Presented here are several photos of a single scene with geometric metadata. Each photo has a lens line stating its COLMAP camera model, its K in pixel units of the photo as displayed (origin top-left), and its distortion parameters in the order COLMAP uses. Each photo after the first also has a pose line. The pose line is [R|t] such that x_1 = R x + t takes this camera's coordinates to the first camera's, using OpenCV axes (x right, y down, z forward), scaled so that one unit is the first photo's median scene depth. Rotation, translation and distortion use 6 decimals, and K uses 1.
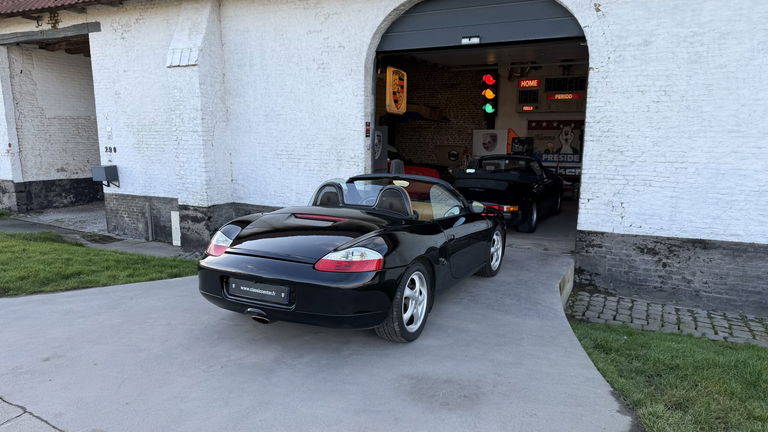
lens RADIAL K [[528.9, 0, 386.7], [0, 528.9, 217.4], [0, 0, 1]] dist [0.080082, -0.116537]
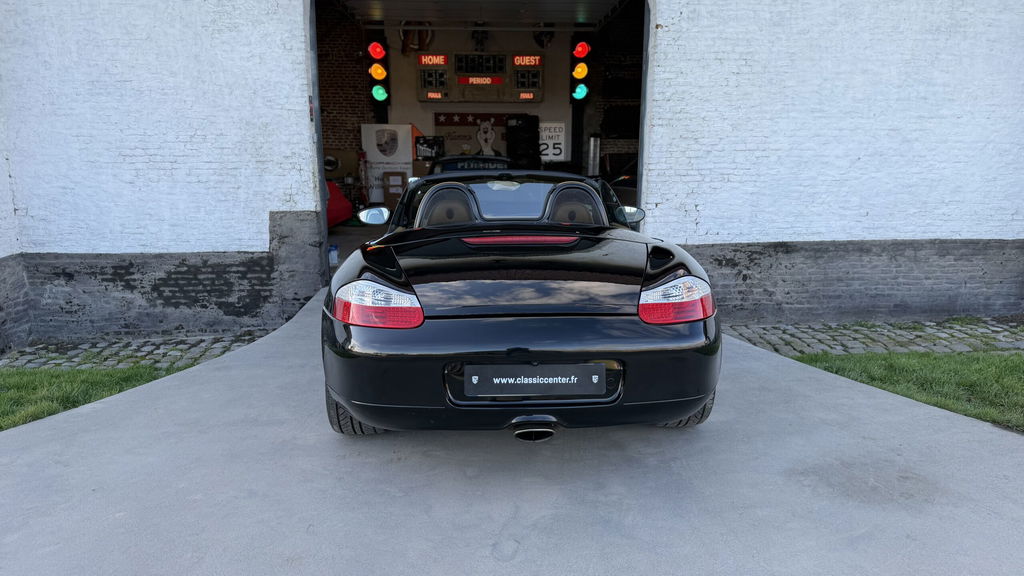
lens RADIAL K [[705.2, 0, 515.5], [0, 705.2, 289.9], [0, 0, 1]] dist [0.080082, -0.116537]
pose [[0.858976, -0.110330, 0.499988, -0.338631], [0.087453, 0.993773, 0.069048, 0.001709], [-0.504492, -0.015585, 0.863275, 0.243705]]
